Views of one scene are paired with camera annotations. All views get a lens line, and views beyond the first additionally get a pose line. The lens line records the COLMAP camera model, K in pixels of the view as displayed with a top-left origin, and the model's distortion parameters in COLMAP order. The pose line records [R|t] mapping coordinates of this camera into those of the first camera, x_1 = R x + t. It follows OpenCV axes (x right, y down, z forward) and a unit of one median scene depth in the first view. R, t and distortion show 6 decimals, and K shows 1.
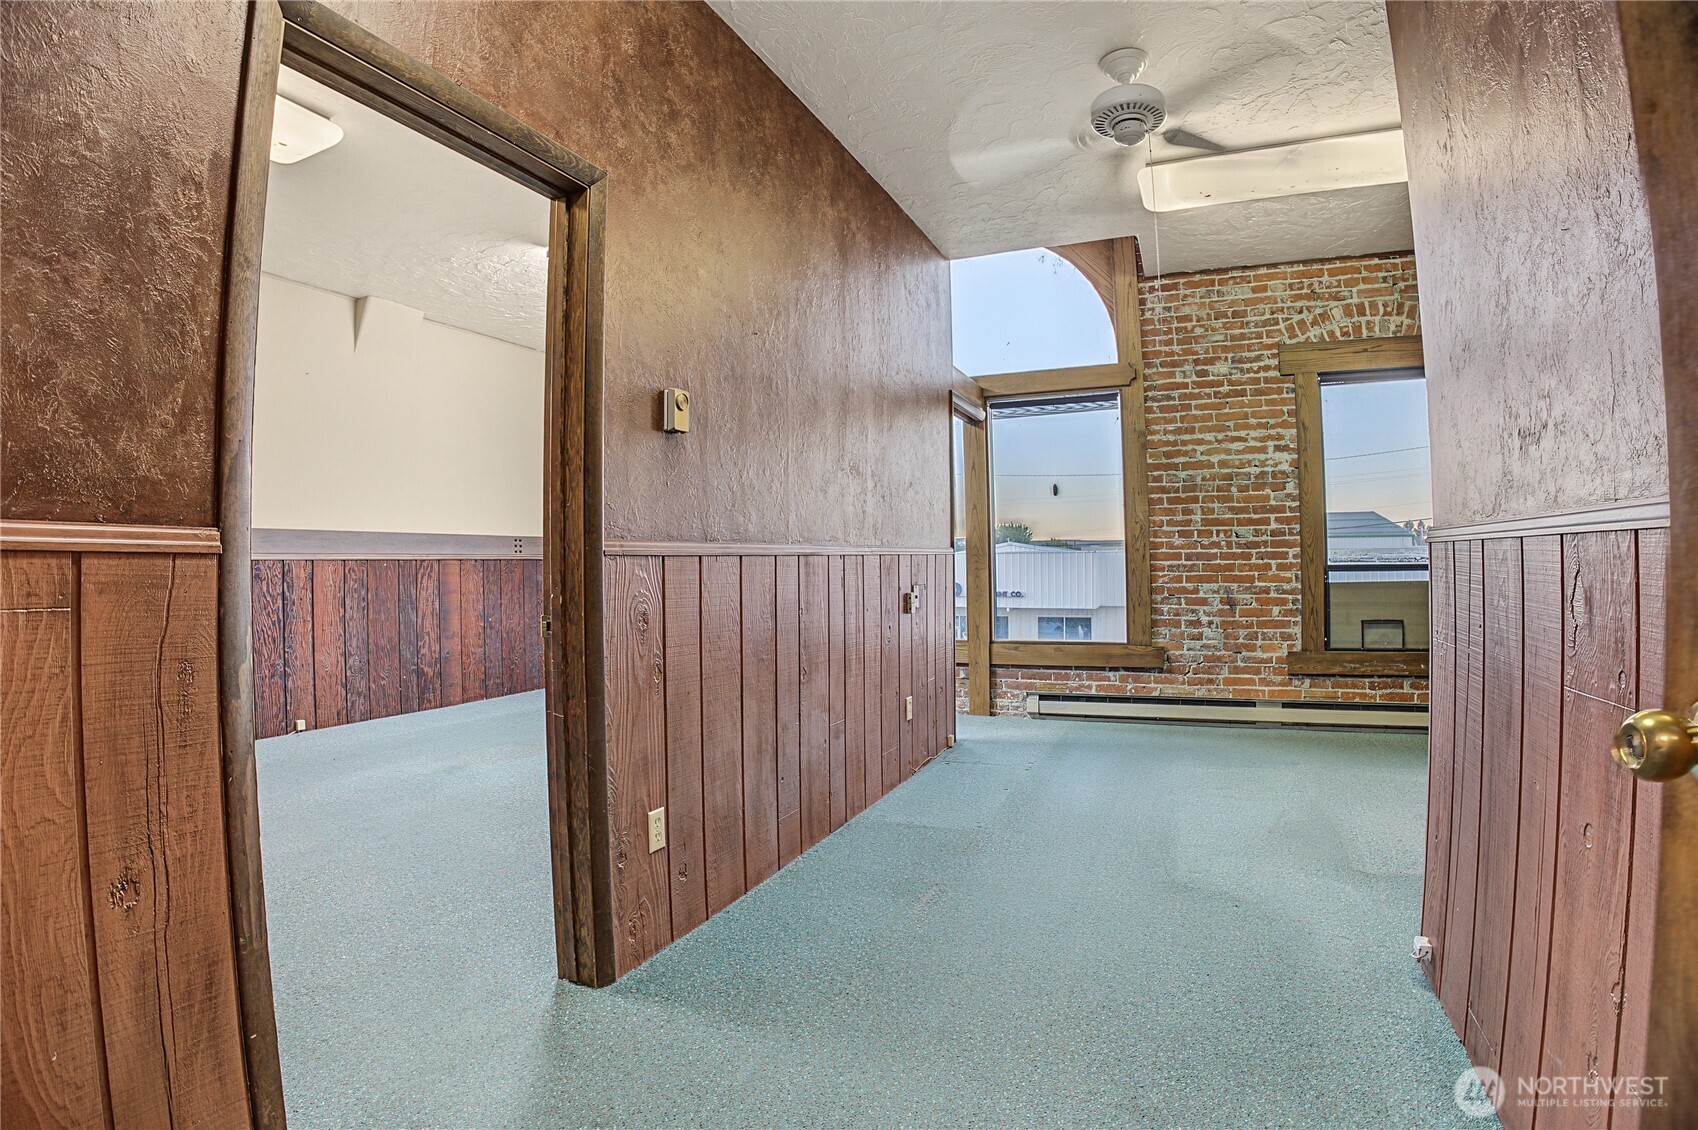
lens RADIAL K [[802.1, 0, 849.2], [0, 802.1, 583.3], [0, 0, 1]] dist [0.002091, 0.000377]
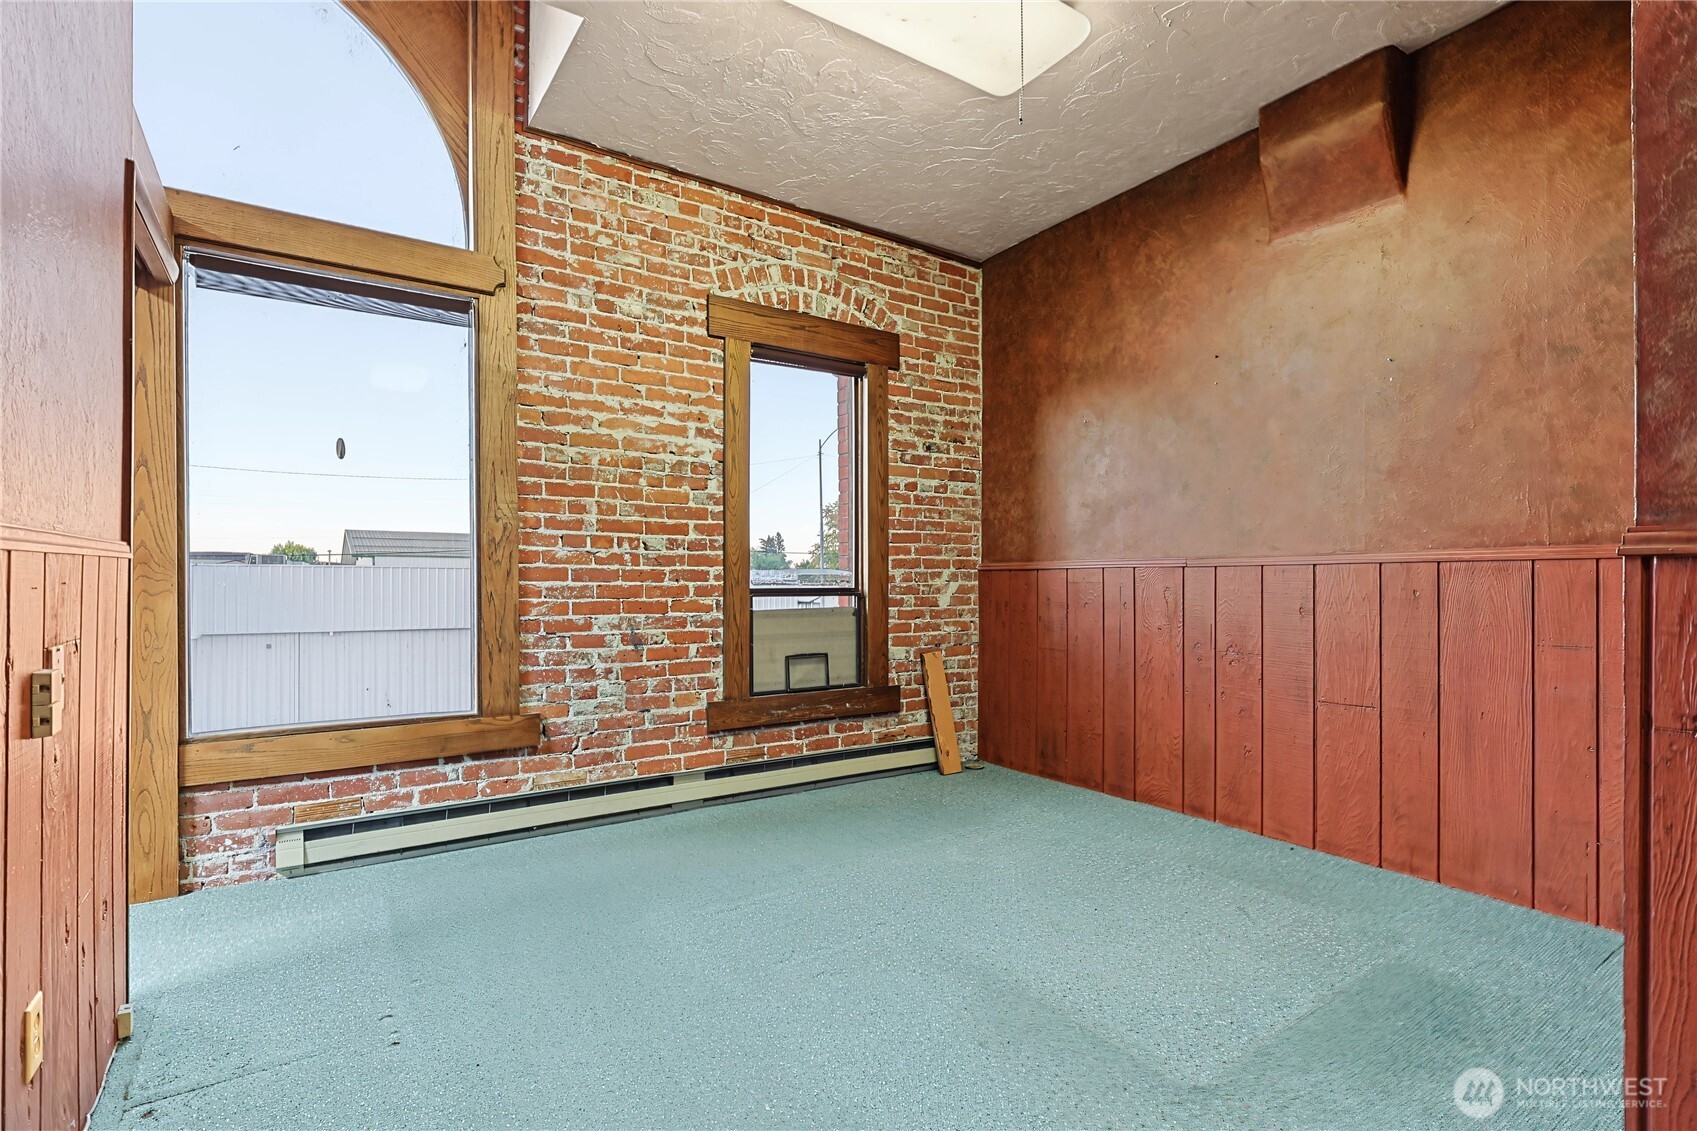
lens RADIAL K [[801.7, 0, 848.7], [0, 801.7, 583.8], [0, 0, 1]] dist [0.002091, 0.000377]
pose [[0.545742, 0.009327, 0.837901, -0.015455], [0.011999, 0.999749, -0.018944, -0.010981], [-0.837867, 0.020393, 0.545493, 0.464262]]
